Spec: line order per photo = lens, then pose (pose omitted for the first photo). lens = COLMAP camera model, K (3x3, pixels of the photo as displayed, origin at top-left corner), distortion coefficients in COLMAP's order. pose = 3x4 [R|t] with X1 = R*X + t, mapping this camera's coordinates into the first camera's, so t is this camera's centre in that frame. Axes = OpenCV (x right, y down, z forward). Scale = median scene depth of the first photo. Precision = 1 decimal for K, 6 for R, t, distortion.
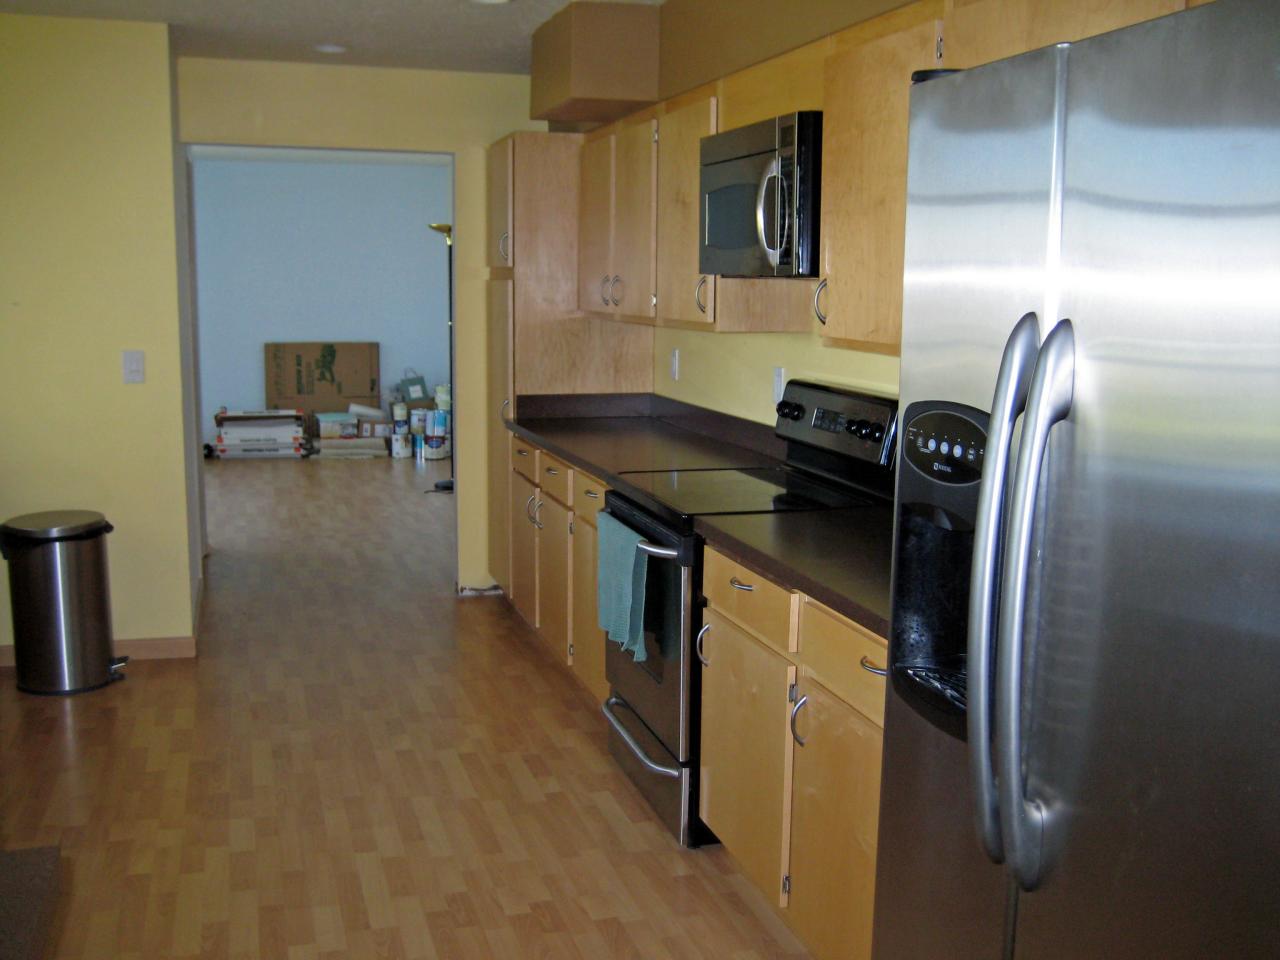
lens RADIAL K [[1377.2, 0, 640.0], [0, 1377.2, 480.0], [0, 0, 1]] dist [-0.017652, -0.024509]
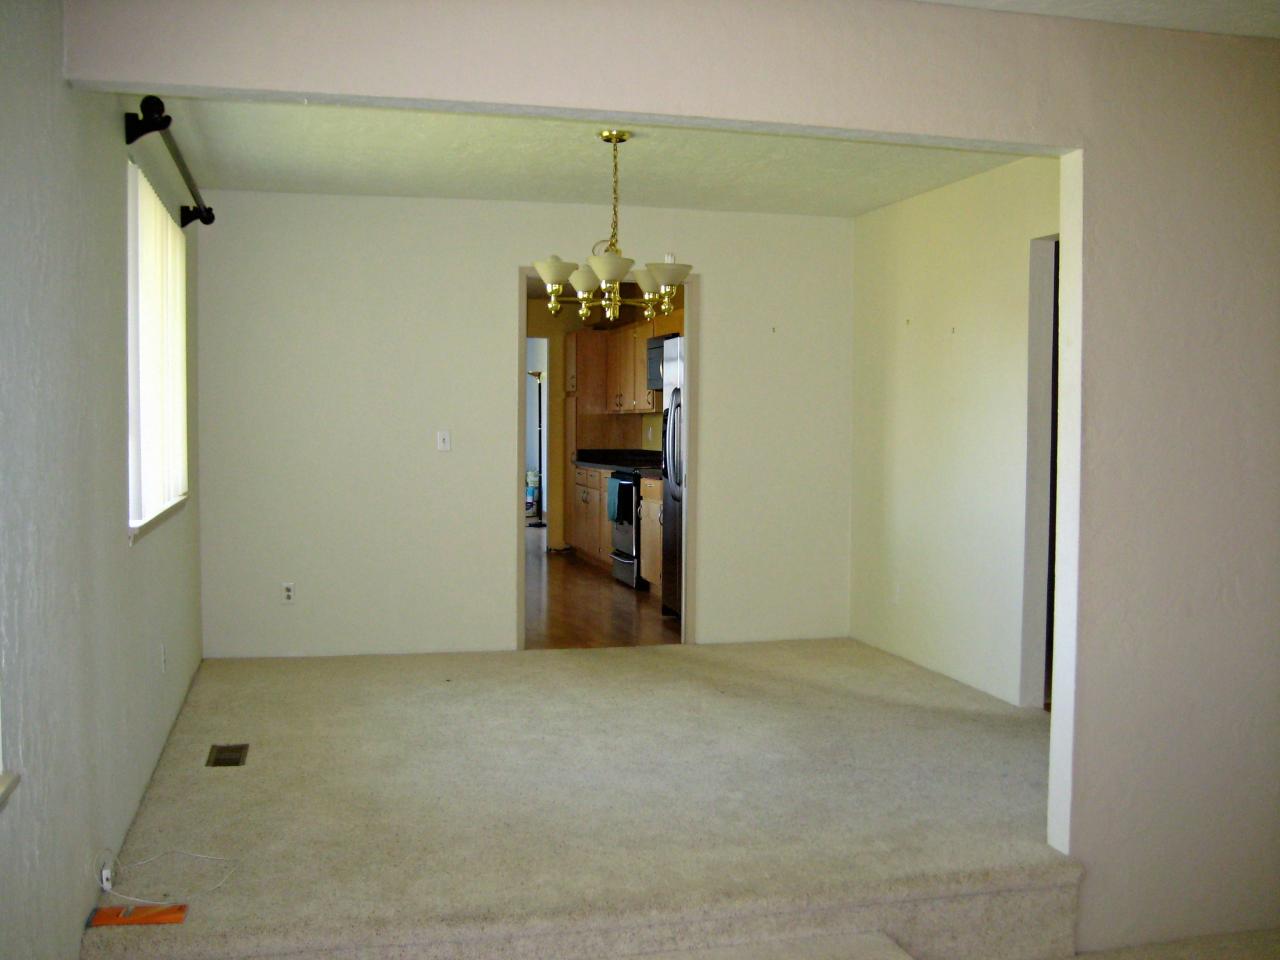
lens RADIAL K [[1377.2, 0, 640.0], [0, 1377.2, 480.0], [0, 0, 1]] dist [-0.017652, -0.024509]
pose [[0.998953, -0.010162, -0.044616, 0.037390], [0.005411, 0.994421, -0.105342, 0.076590], [0.045438, 0.104990, 0.993435, -0.403463]]
